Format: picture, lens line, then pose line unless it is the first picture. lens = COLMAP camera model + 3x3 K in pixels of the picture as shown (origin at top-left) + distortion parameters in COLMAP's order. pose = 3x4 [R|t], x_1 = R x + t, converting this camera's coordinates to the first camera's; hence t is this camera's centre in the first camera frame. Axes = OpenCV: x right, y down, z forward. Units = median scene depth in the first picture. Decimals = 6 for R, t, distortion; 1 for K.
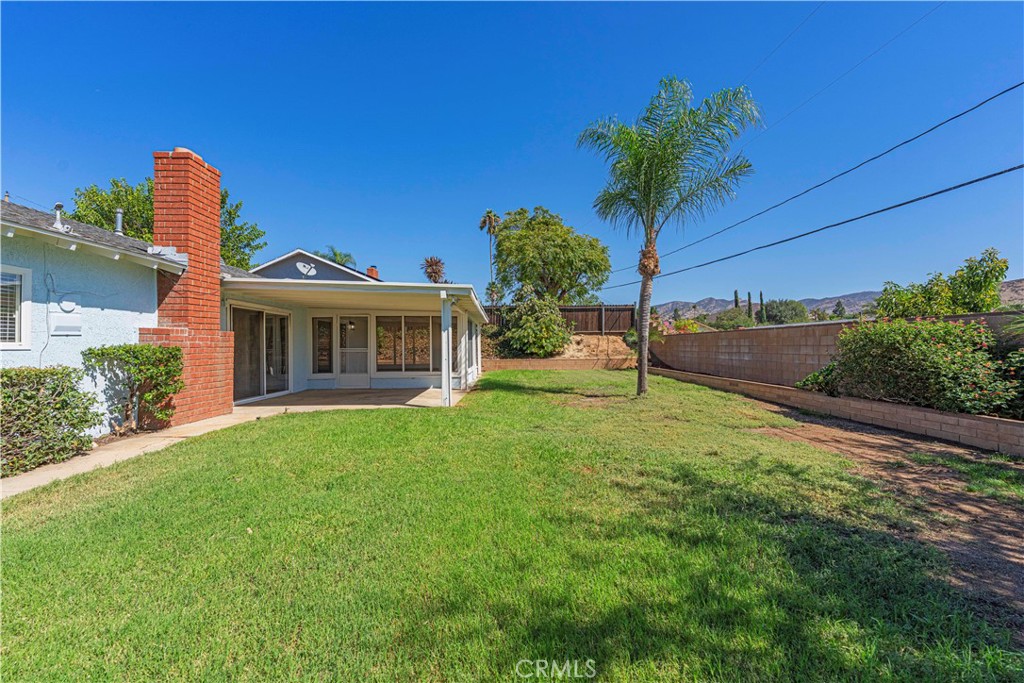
lens RADIAL K [[413.1, 0, 511.4], [0, 413.1, 337.9], [0, 0, 1]] dist [0.001087, -0.000357]
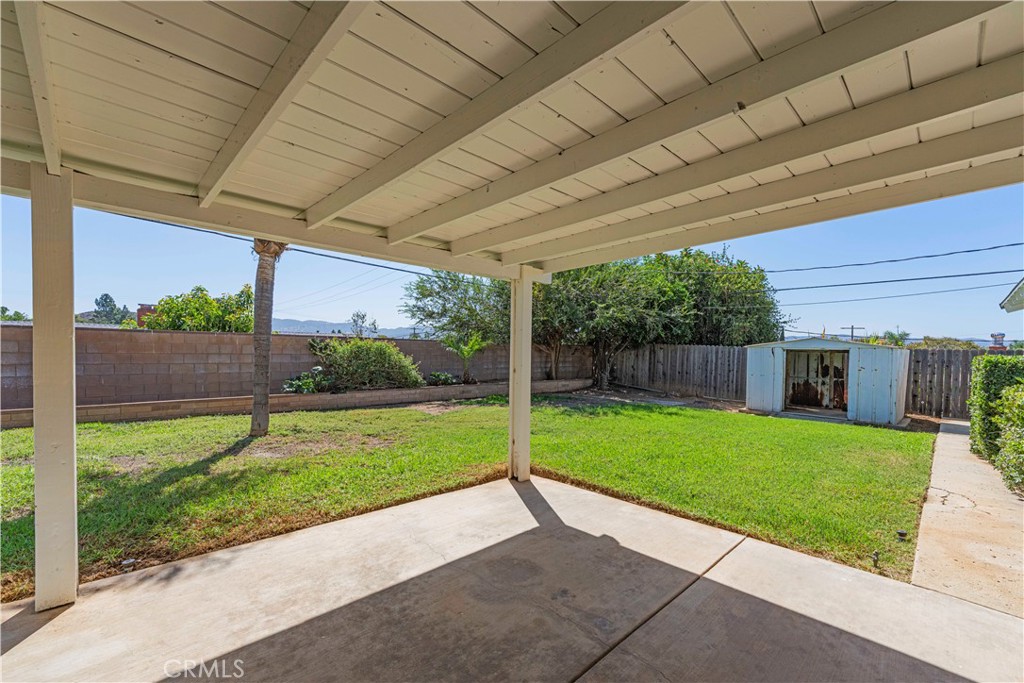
lens RADIAL K [[429.9, 0, 518.4], [0, 429.9, 362.9], [0, 0, 1]] dist [-0.001257, -0.000440]
pose [[-0.684008, -0.025855, 0.729016, -0.383096], [-0.026248, 0.999597, 0.010824, 0.008857], [-0.729002, -0.011731, -0.684411, 0.948626]]
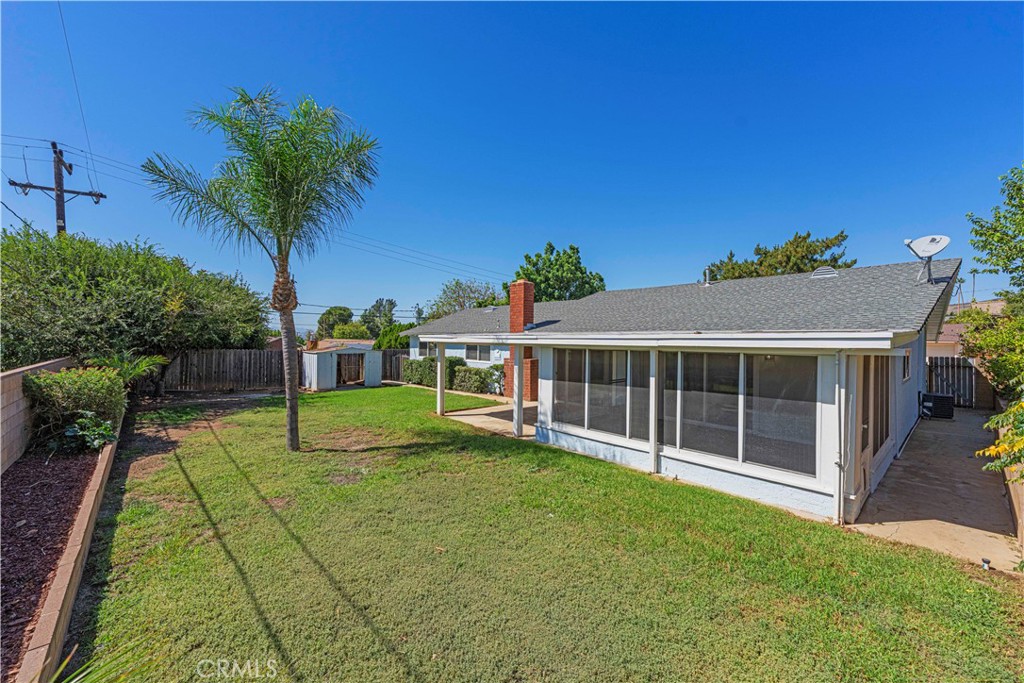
lens RADIAL K [[413.1, 0, 511.4], [0, 413.1, 337.9], [0, 0, 1]] dist [0.001087, -0.000357]
pose [[-0.766218, -0.000056, -0.642580, 0.407987], [0.008975, 0.999902, -0.010788, -0.063413], [0.642518, -0.014033, -0.766142, 1.565662]]
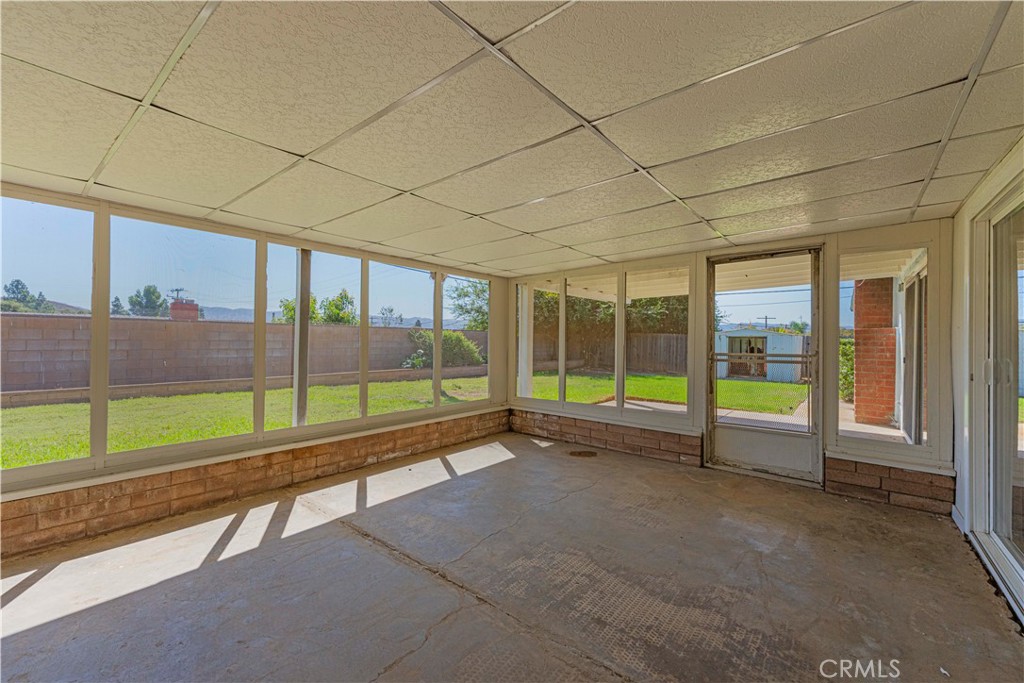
lens RADIAL K [[419.7, 0, 512.0], [0, 419.7, 341.5], [0, 0, 1]] dist [-0.000959, -0.000445]
pose [[-0.763992, -0.005363, 0.645204, -0.446368], [-0.018851, 0.999724, -0.014012, 0.023953], [-0.644951, -0.022867, -0.763882, 1.393785]]
